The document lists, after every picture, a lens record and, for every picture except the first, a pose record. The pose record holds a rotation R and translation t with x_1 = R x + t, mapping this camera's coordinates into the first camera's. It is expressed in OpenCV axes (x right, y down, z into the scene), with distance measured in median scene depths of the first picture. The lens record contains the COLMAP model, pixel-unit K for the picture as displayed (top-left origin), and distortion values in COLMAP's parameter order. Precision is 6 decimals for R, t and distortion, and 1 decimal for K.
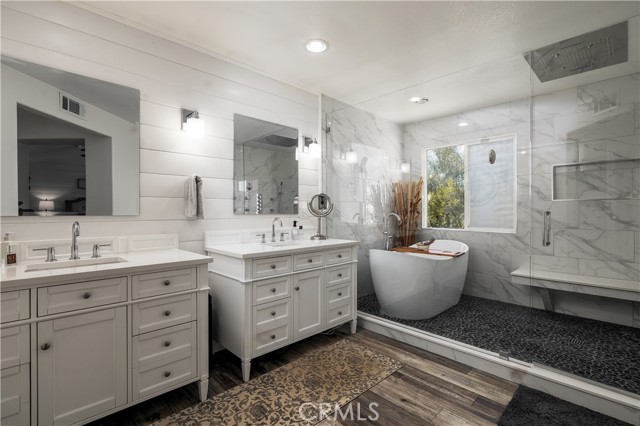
lens RADIAL K [[297.5, 0, 320.0], [0, 297.5, 213.0], [0, 0, 1]] dist [0.000567, -0.000137]
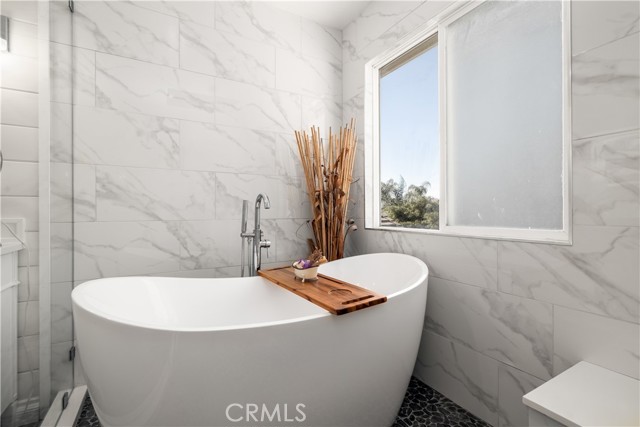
lens RADIAL K [[290.7, 0, 320.0], [0, 290.7, 213.5], [0, 0, 1]] dist [-0.000142, 0.000008]
pose [[0.965765, 0.000859, -0.259415, 0.534163], [-0.001998, 0.999989, -0.004128, 0.041113], [0.259409, 0.004505, 0.965757, 0.702607]]
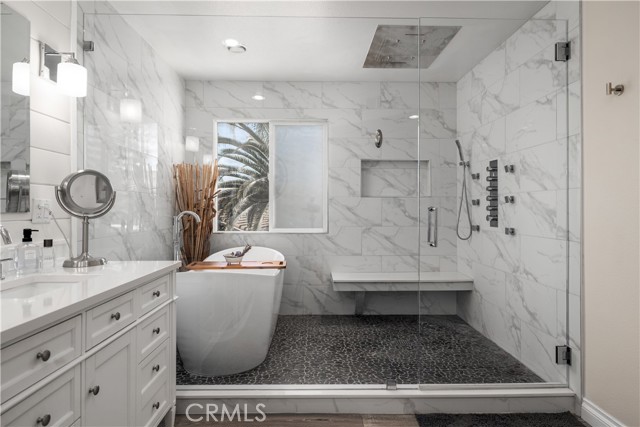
lens RADIAL K [[373.2, 0, 317.1], [0, 373.2, 207.9], [0, 0, 1]] dist [-0.001396, -0.000604]
pose [[0.688662, 0.002449, 0.725079, -0.172265], [0.004659, 0.999959, -0.007803, 0.002120], [-0.725068, 0.008752, 0.688622, 0.292372]]
